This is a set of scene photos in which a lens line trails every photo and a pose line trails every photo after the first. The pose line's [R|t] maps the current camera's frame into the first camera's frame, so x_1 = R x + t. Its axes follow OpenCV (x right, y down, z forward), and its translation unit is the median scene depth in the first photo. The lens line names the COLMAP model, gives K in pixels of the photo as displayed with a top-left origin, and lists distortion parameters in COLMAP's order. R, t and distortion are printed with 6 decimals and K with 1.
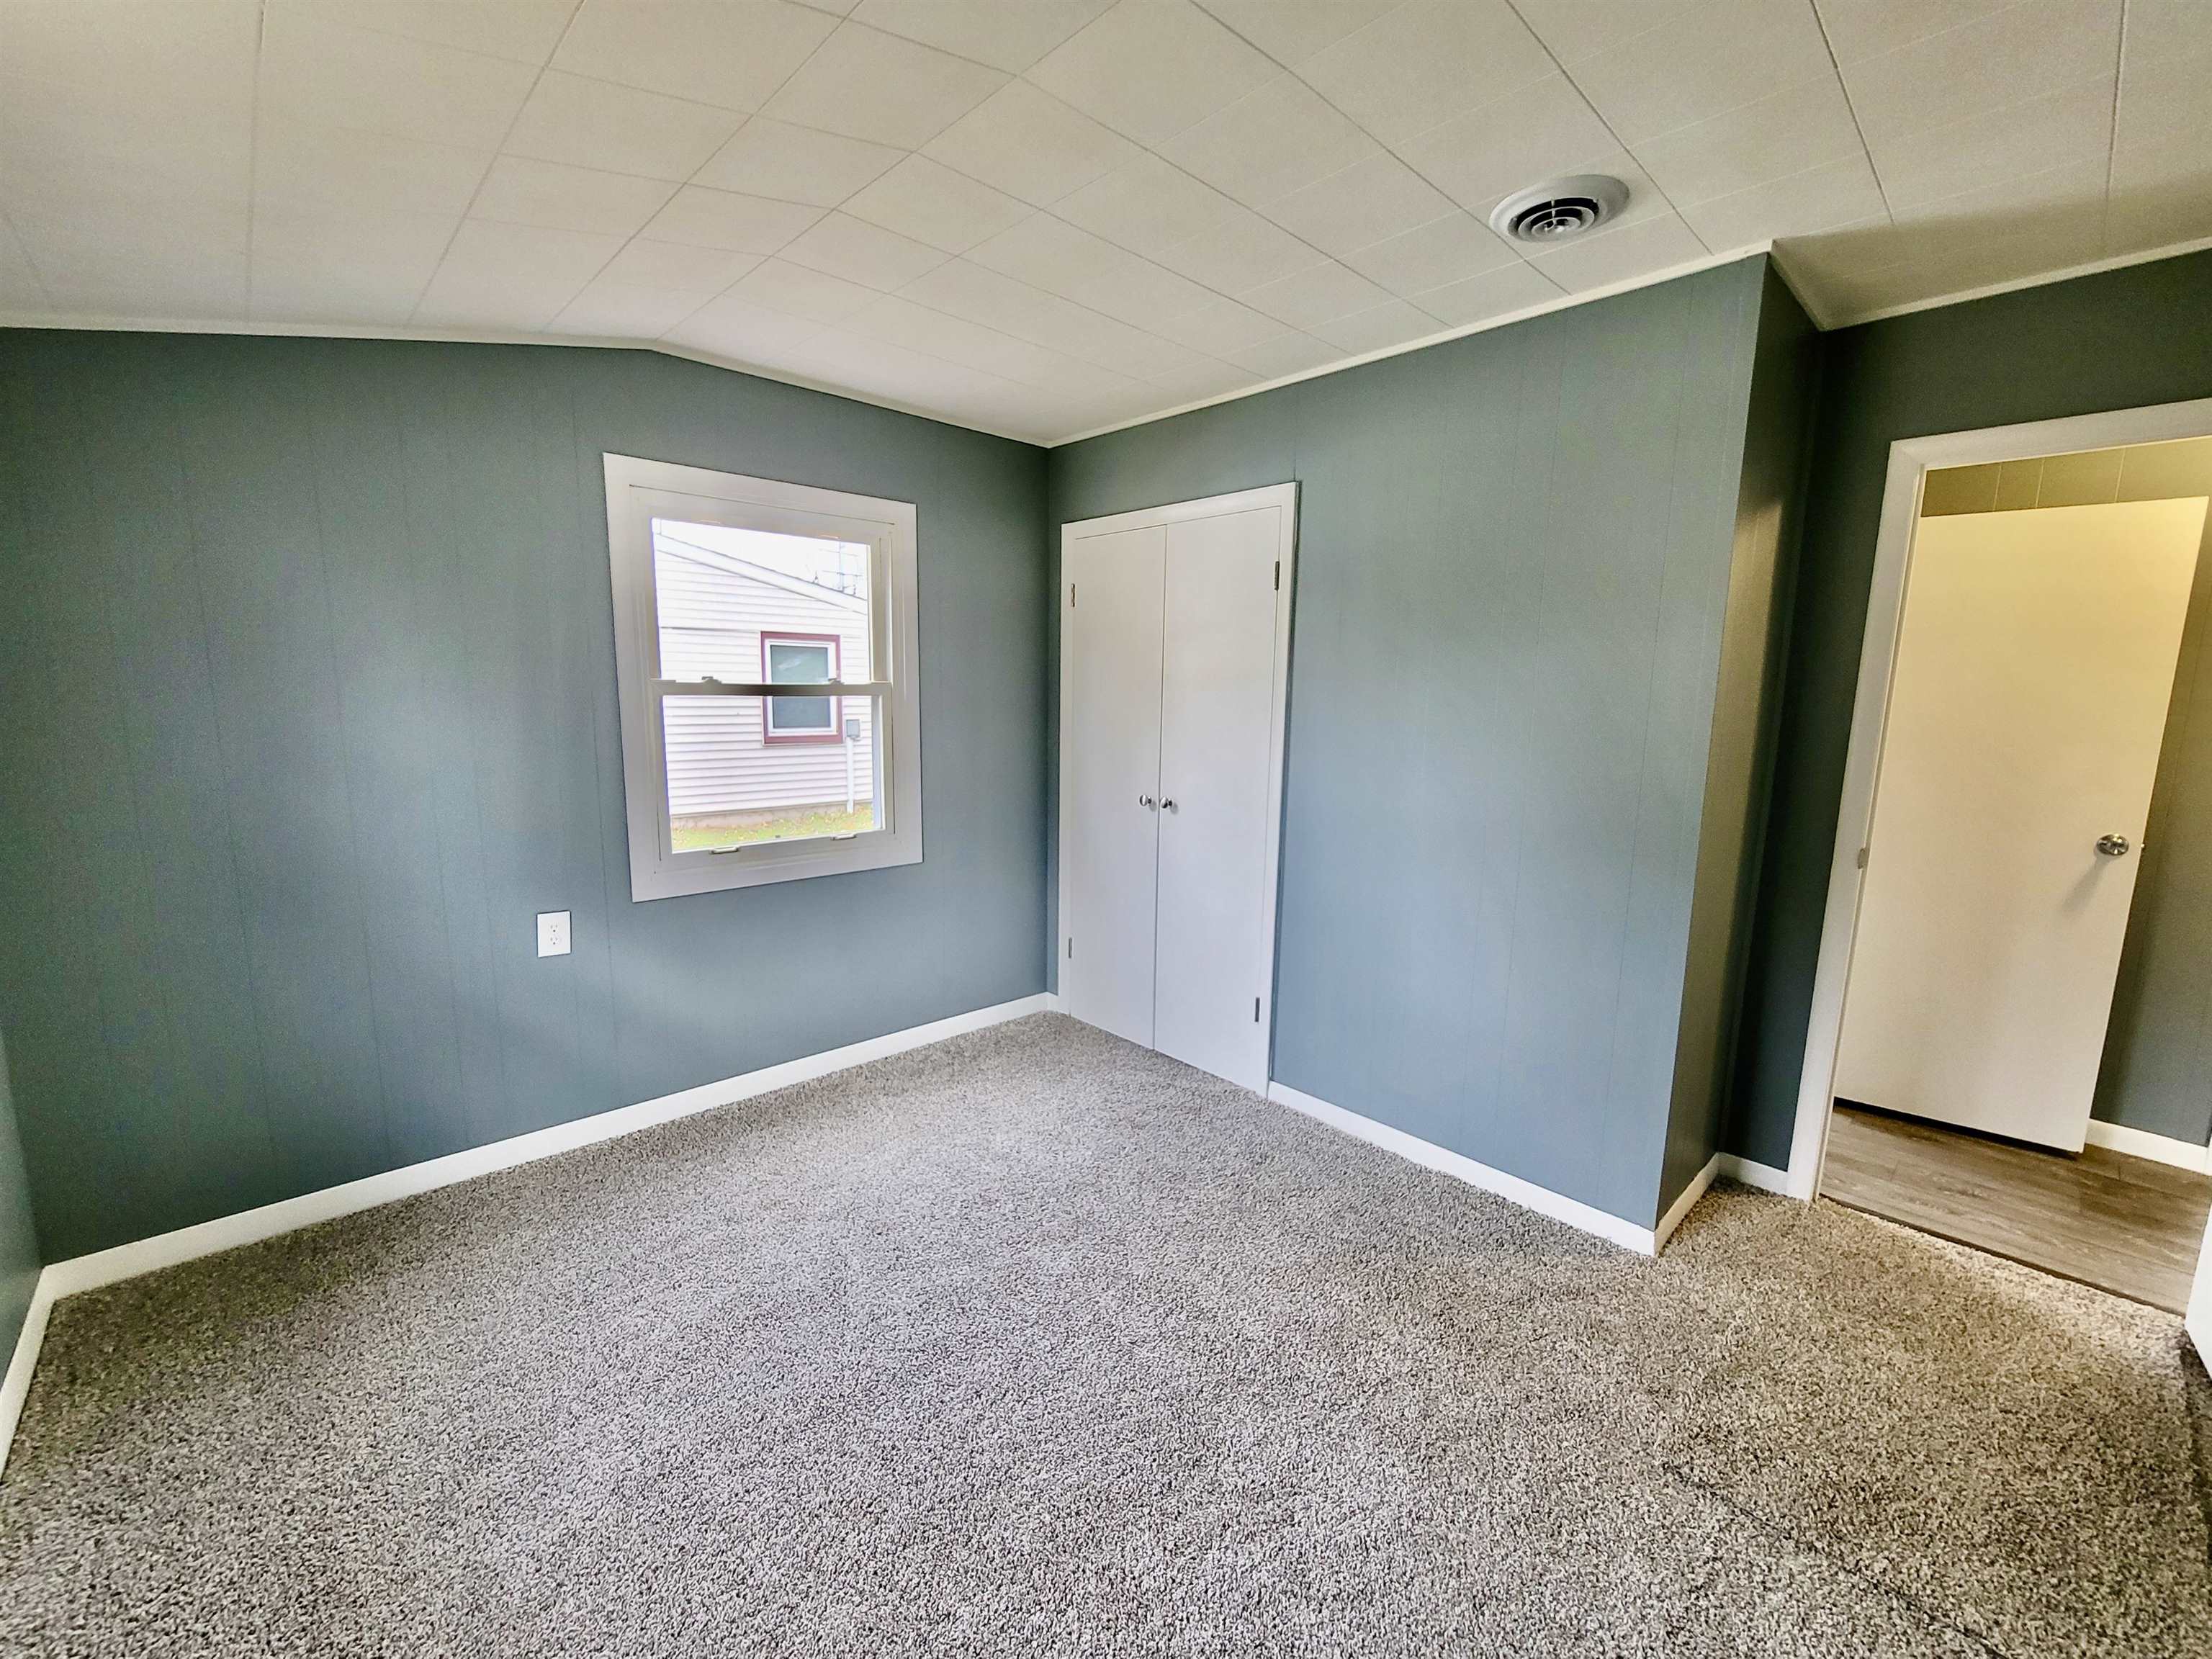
lens RADIAL K [[913.0, 0, 1109.2], [0, 913.0, 831.9], [0, 0, 1]] dist [-0.004563, 0.000952]
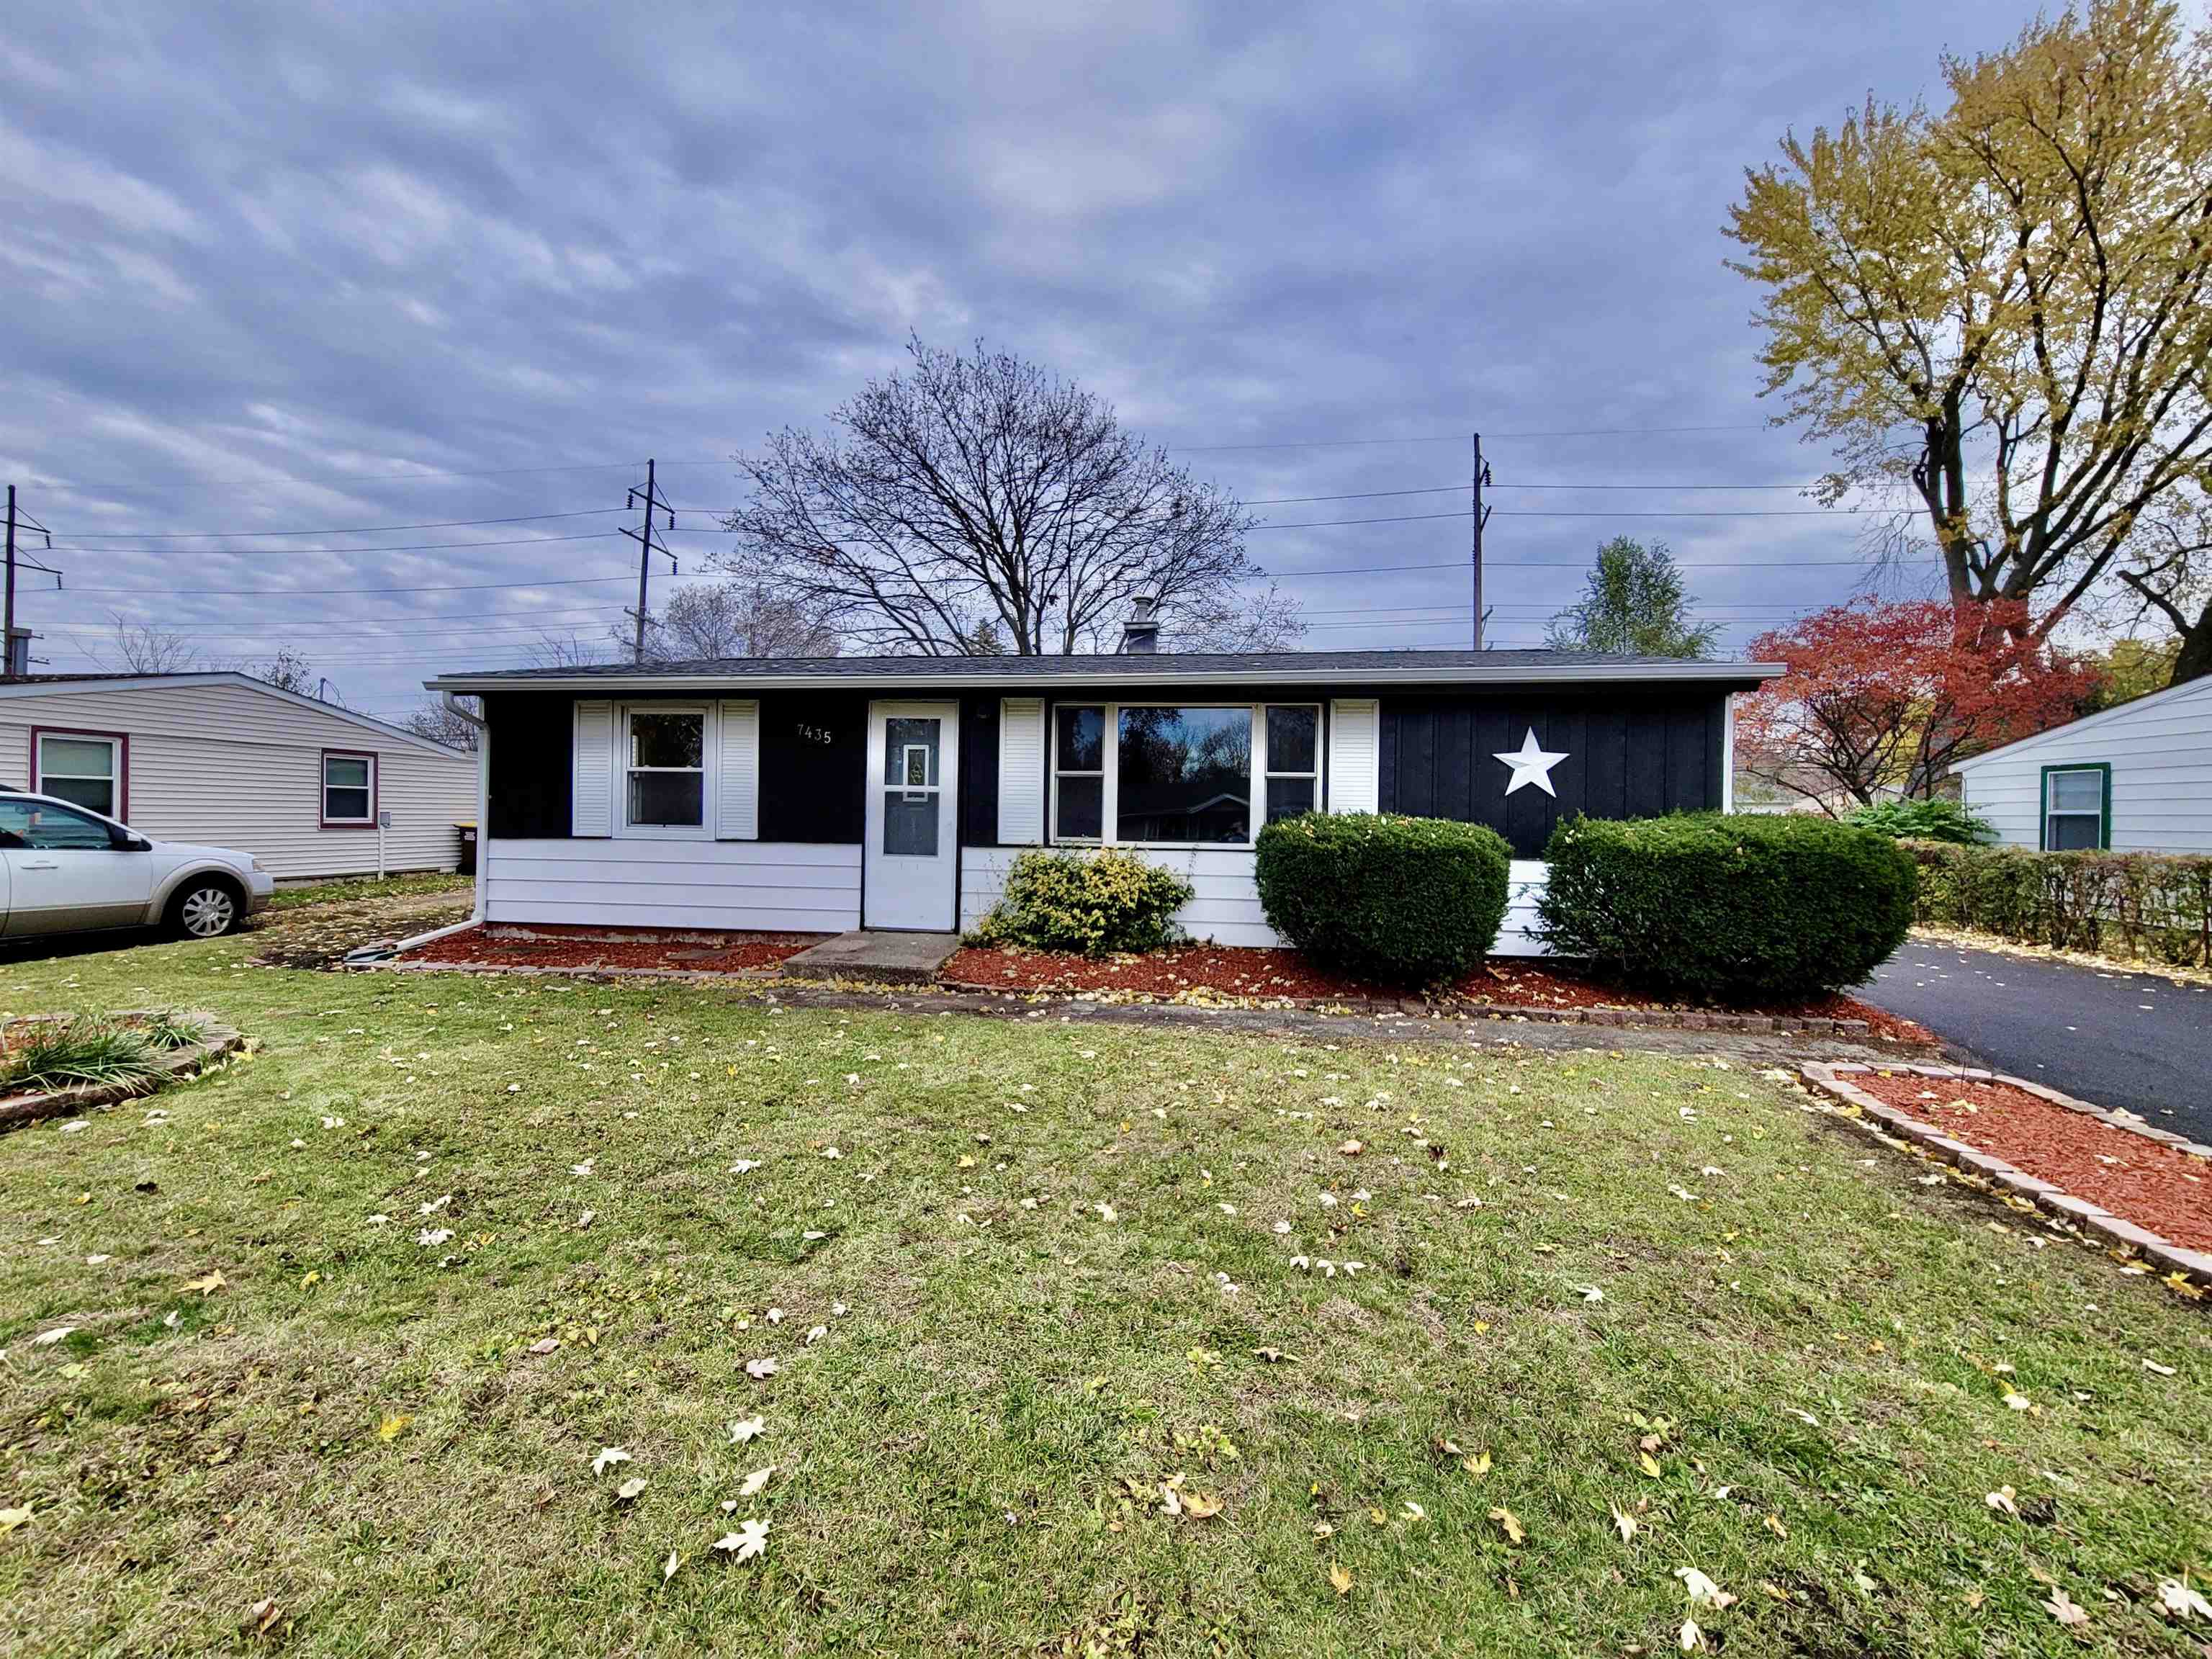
lens RADIAL K [[913.0, 0, 1105.5], [0, 913.0, 823.3], [0, 0, 1]] dist [-0.004563, 0.000952]
pose [[0.791174, -0.001107, 0.611590, -0.276884], [0.081590, 0.991251, -0.103754, 0.132398], [-0.606124, 0.131987, 0.784343, -0.781355]]
